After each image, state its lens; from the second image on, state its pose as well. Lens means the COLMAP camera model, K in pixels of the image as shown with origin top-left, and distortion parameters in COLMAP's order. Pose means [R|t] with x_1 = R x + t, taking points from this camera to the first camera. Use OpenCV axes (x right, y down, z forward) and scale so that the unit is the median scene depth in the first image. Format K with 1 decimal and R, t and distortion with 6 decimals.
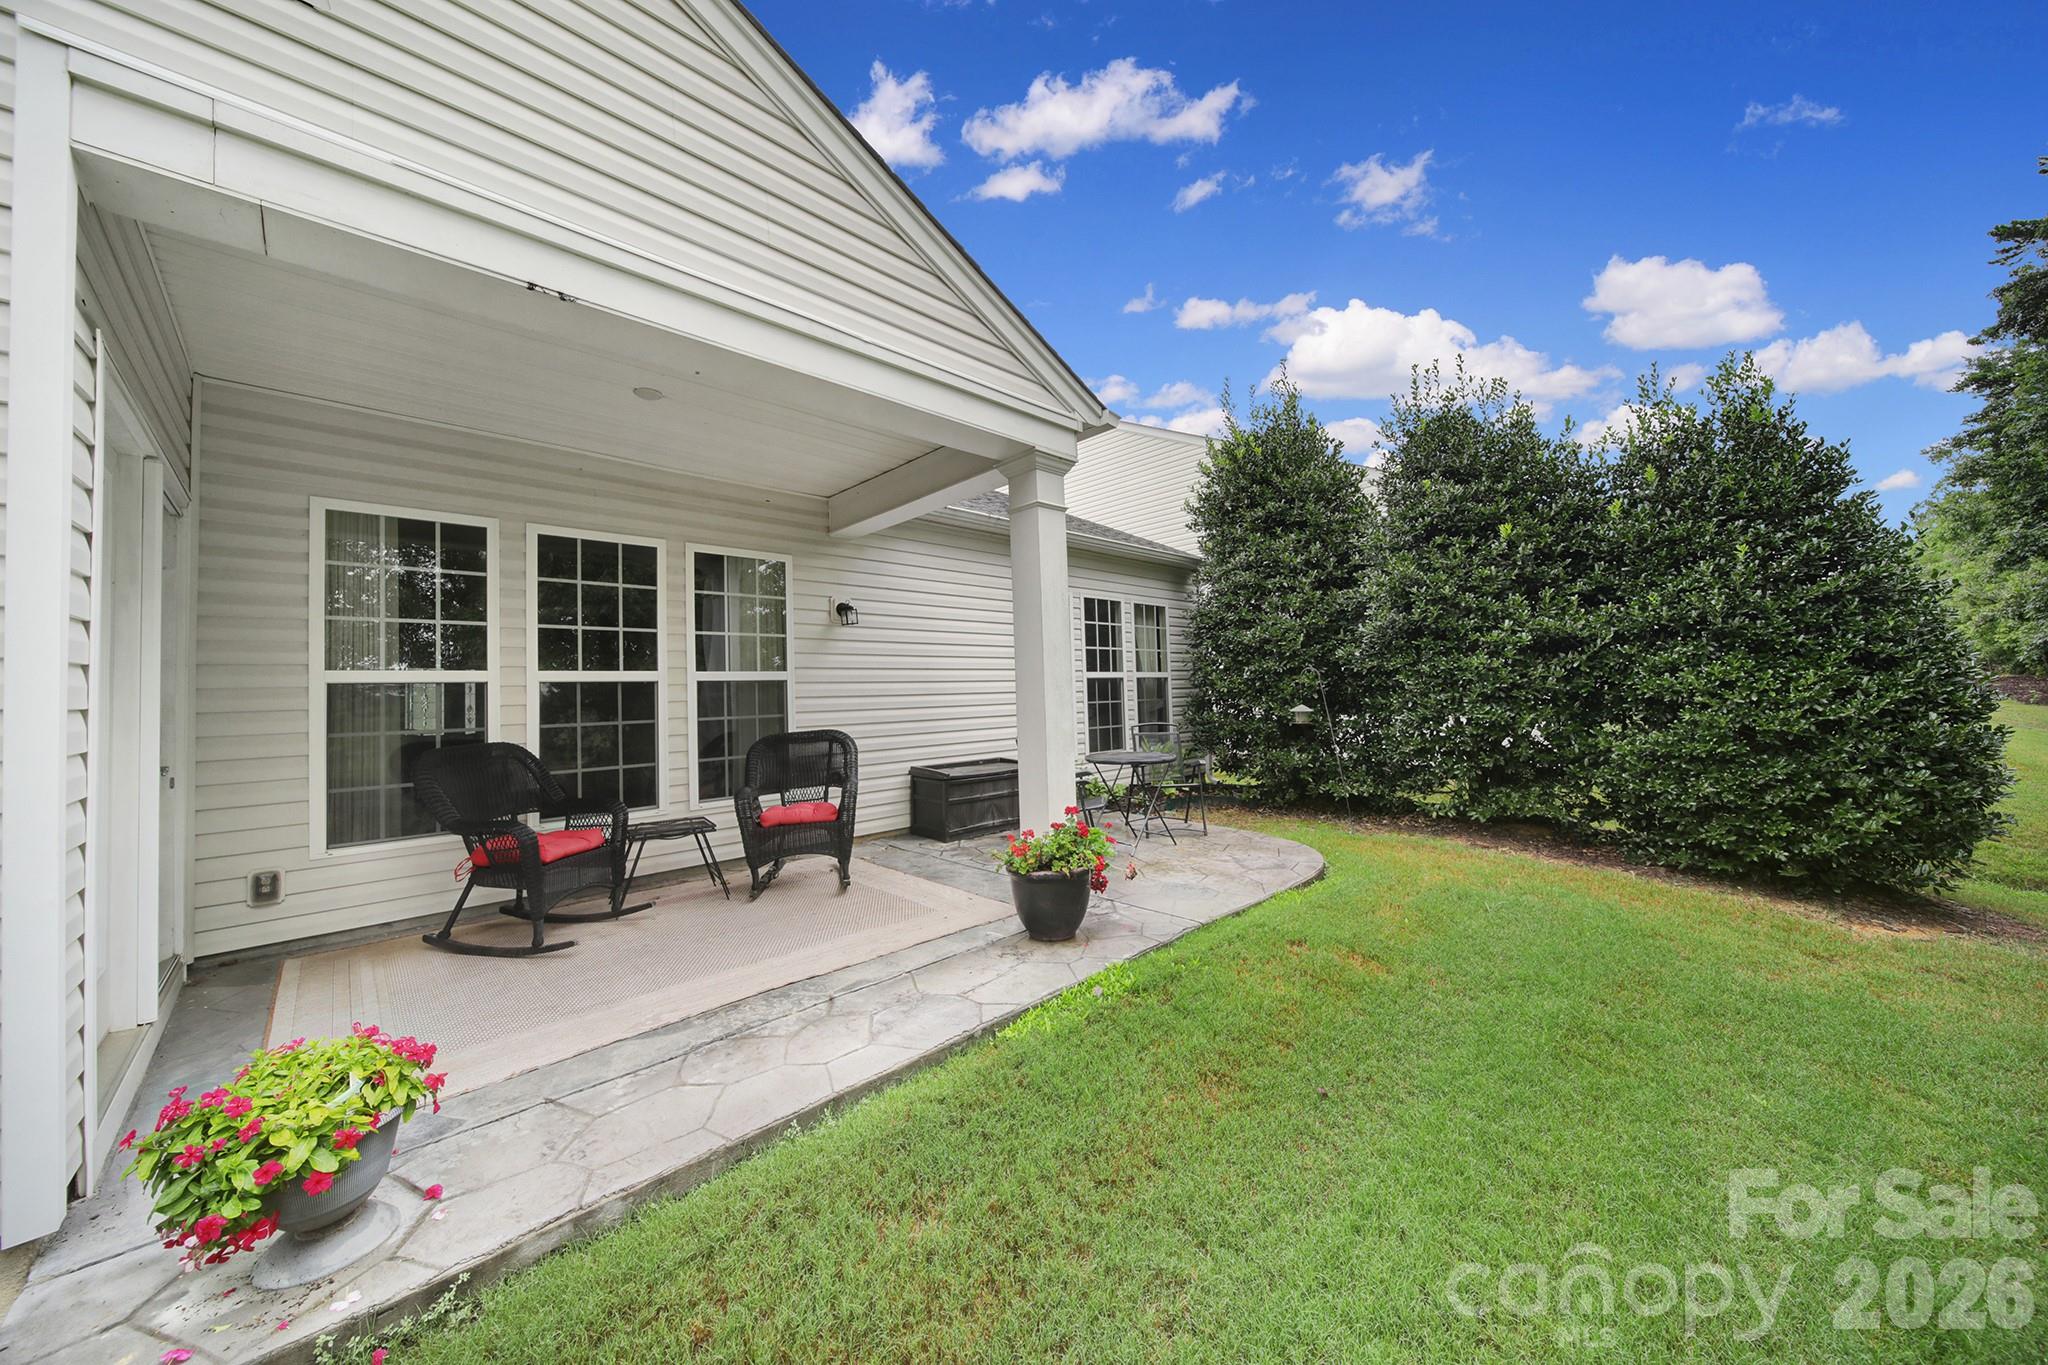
lens RADIAL K [[719.8, 0, 1022.0], [0, 719.8, 671.2], [0, 0, 1]] dist [-0.001851, -0.000267]
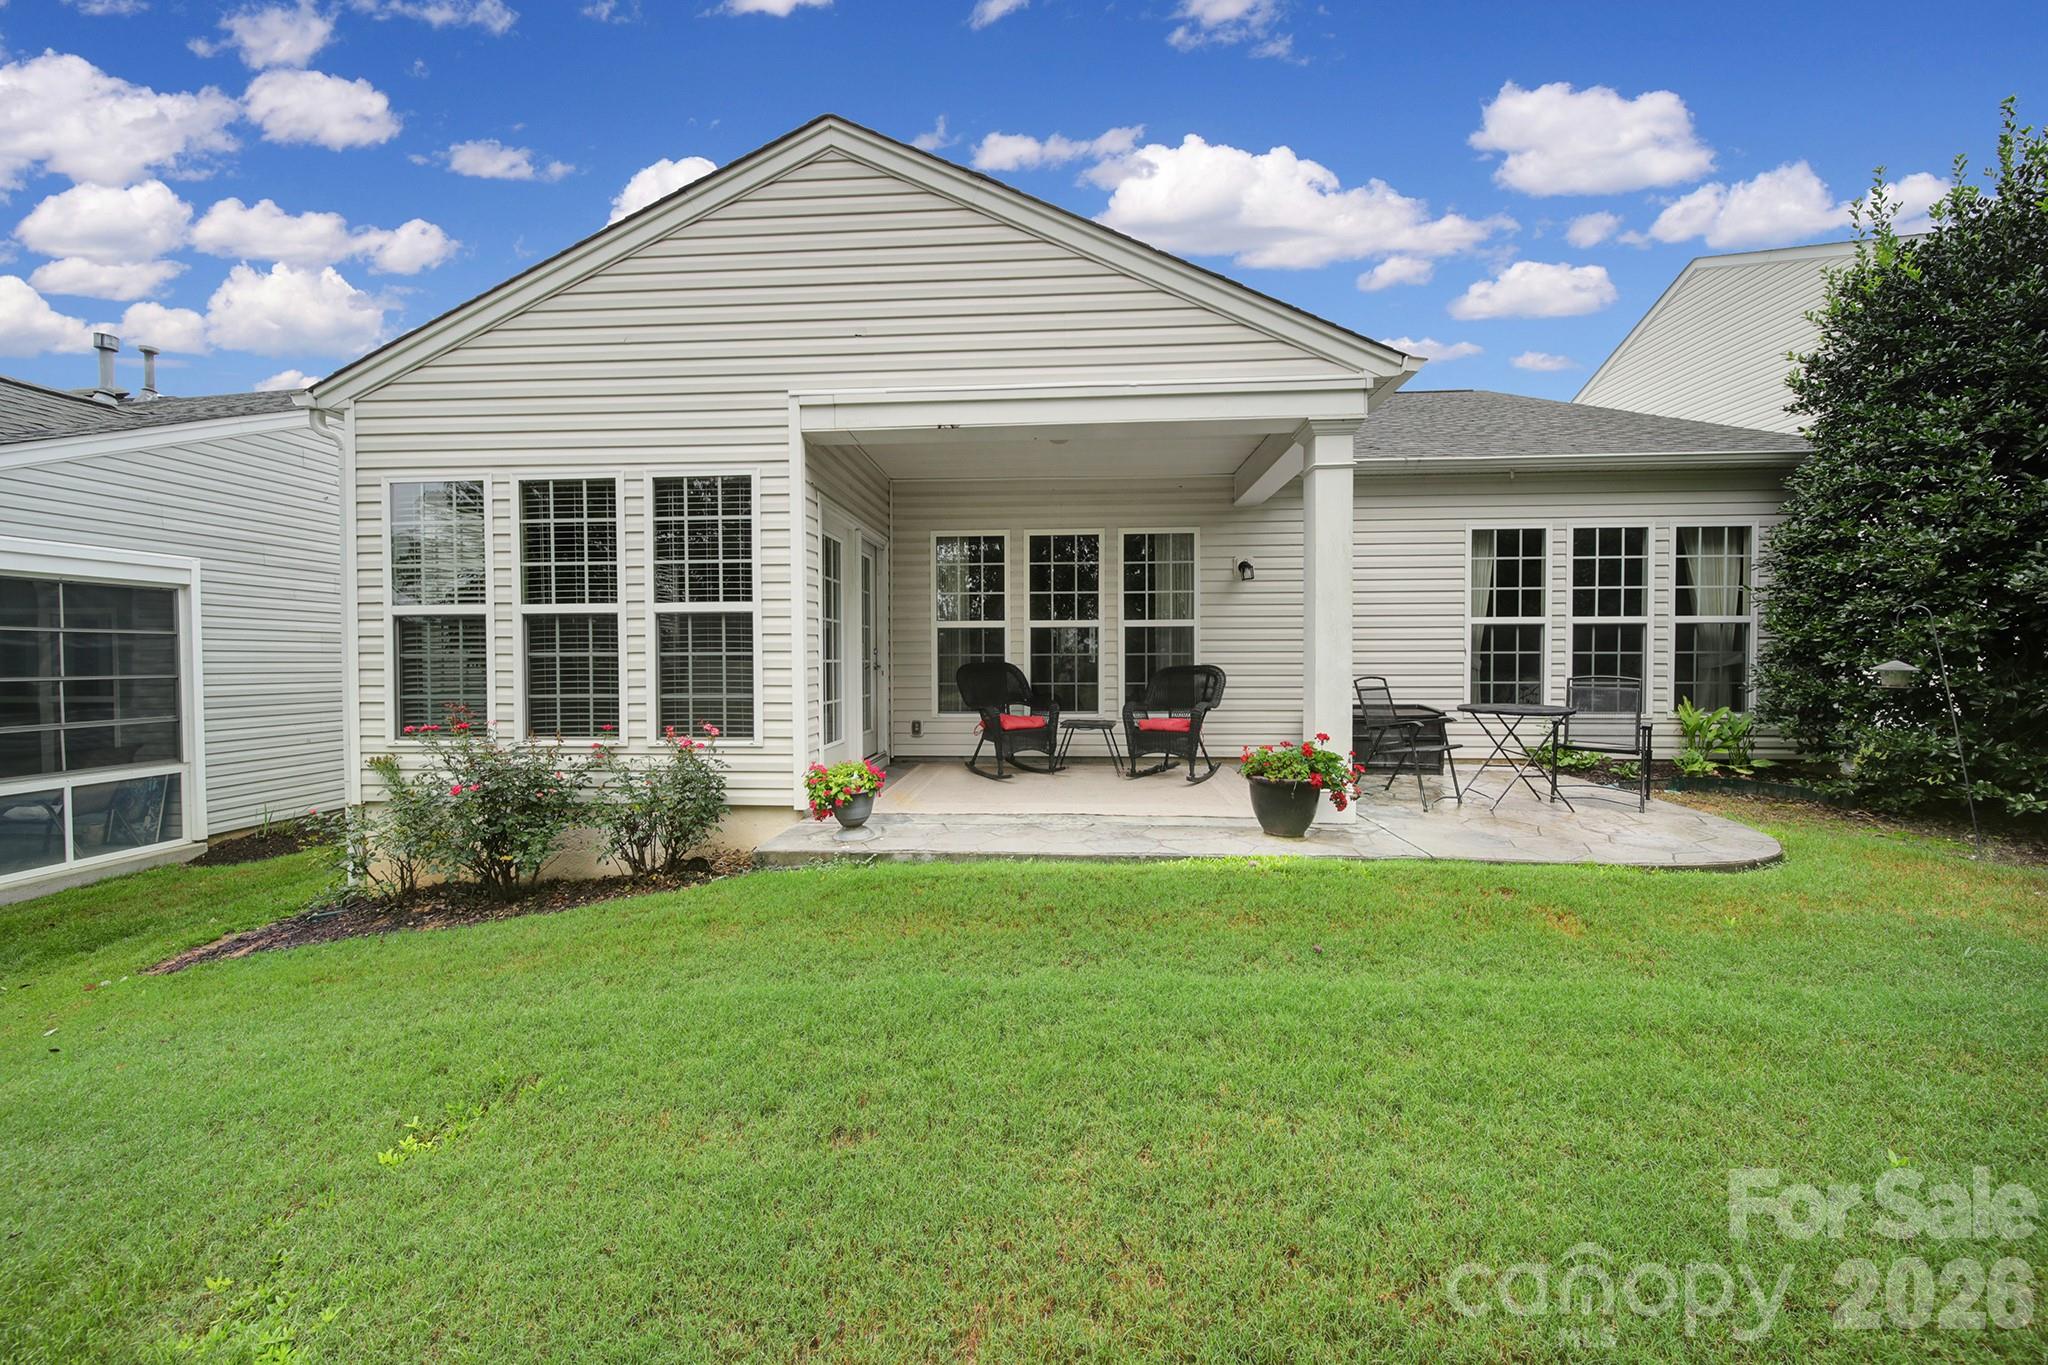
lens RADIAL K [[719.8, 0, 1022.0], [0, 719.8, 671.2], [0, 0, 1]] dist [-0.001851, -0.000267]
pose [[0.667010, 0.042332, -0.743845, 0.484776], [0.008749, 0.997871, 0.064634, 0.007837], [0.744998, -0.049619, 0.665219, -0.095588]]
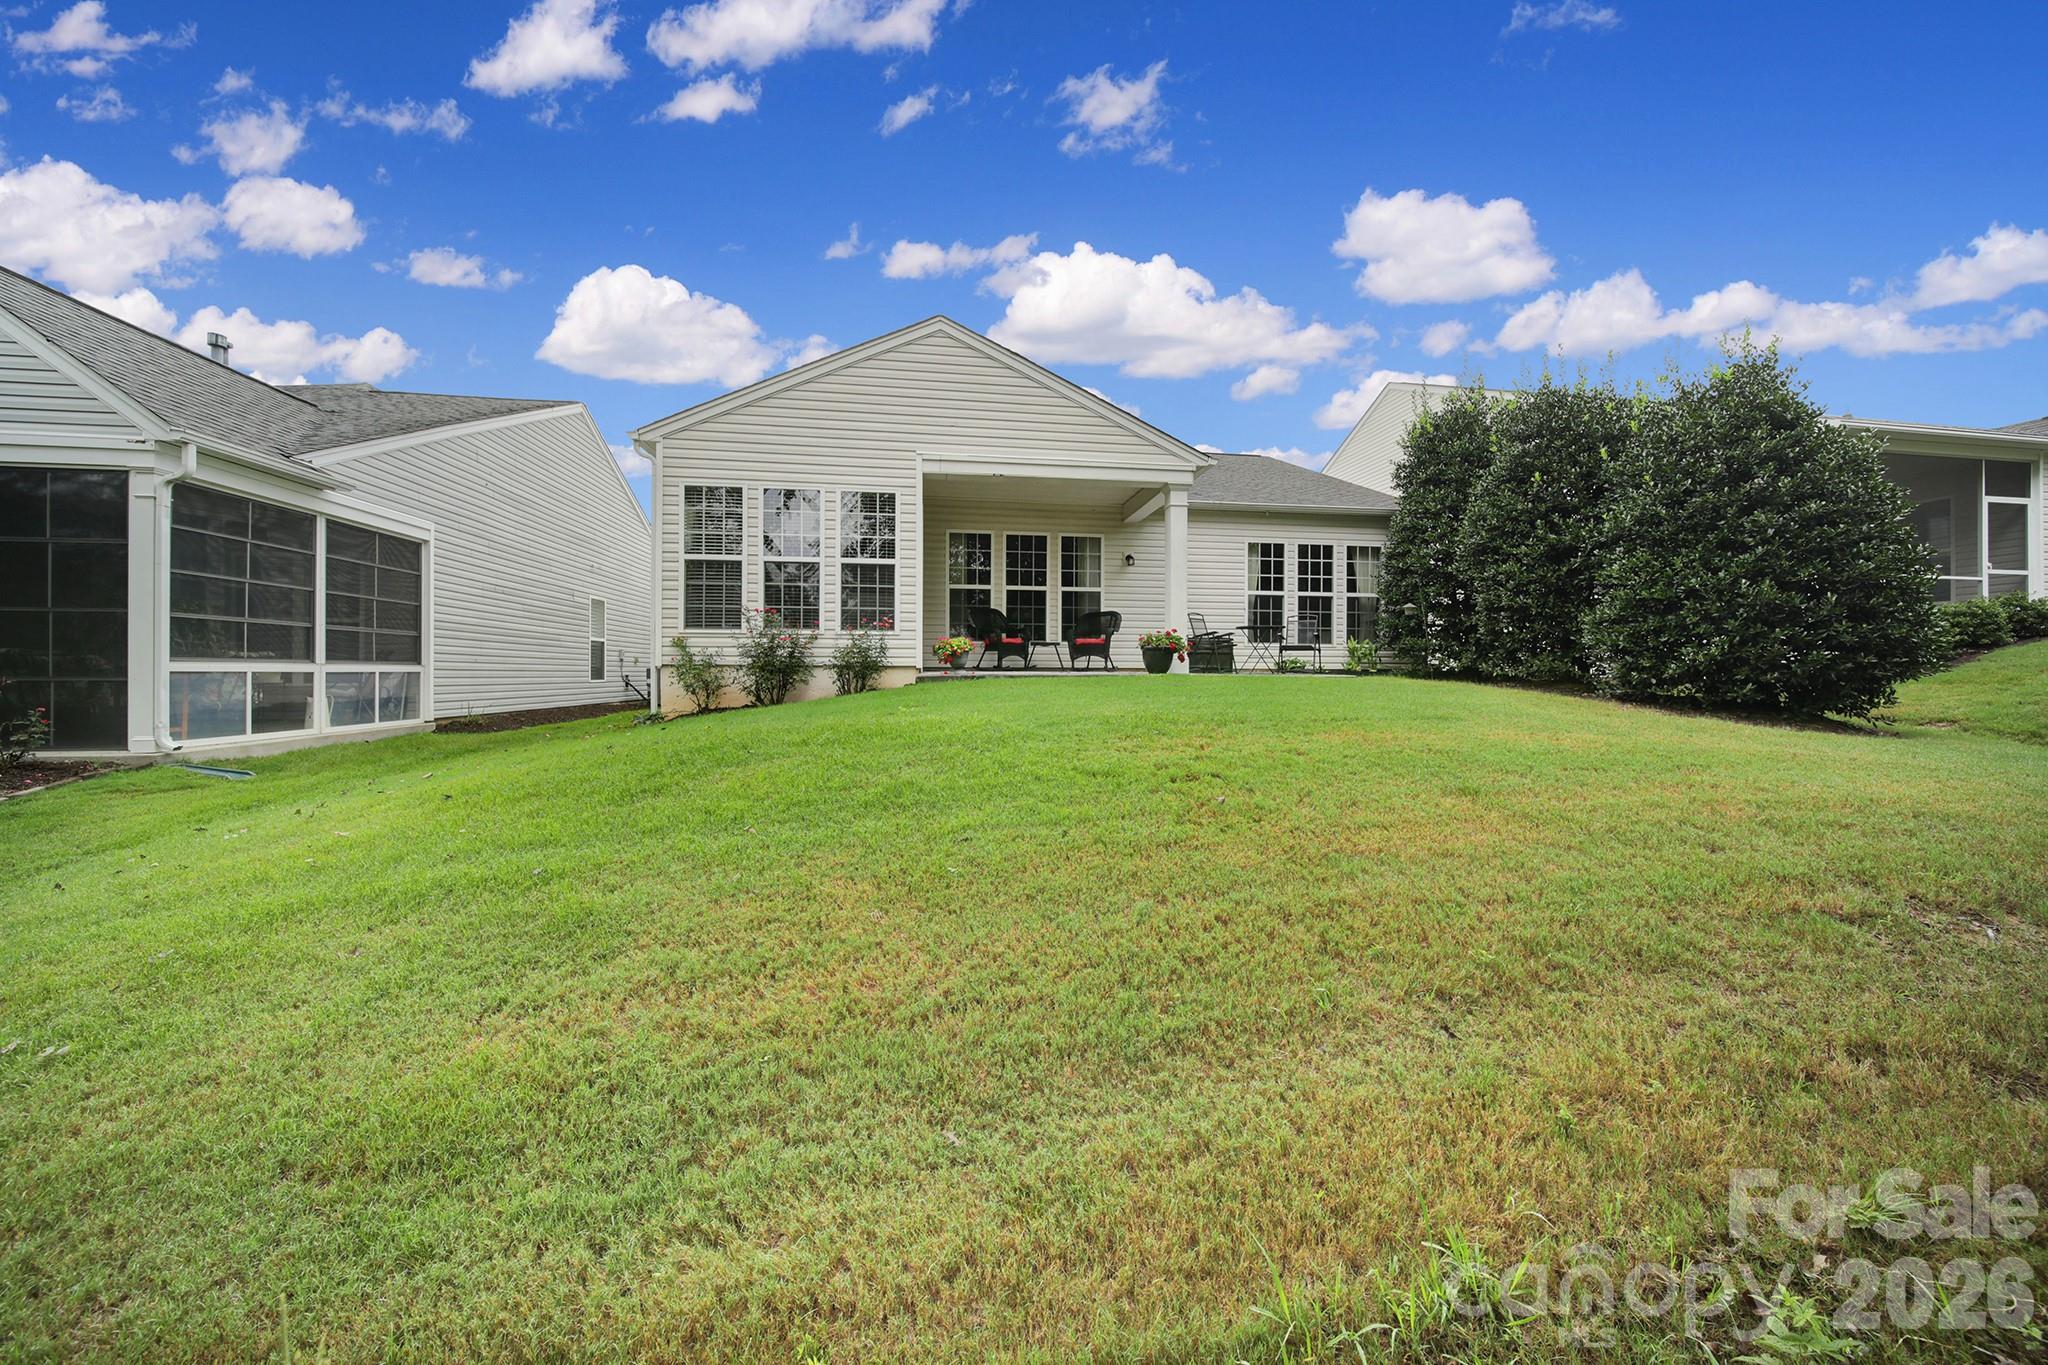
lens RADIAL K [[719.8, 0, 1022.0], [0, 719.8, 671.2], [0, 0, 1]] dist [-0.001851, -0.000267]
pose [[0.806131, 0.033506, -0.590788, 0.898650], [-0.008301, 0.998938, 0.045326, 0.180993], [0.591679, -0.031635, 0.805553, -1.054171]]
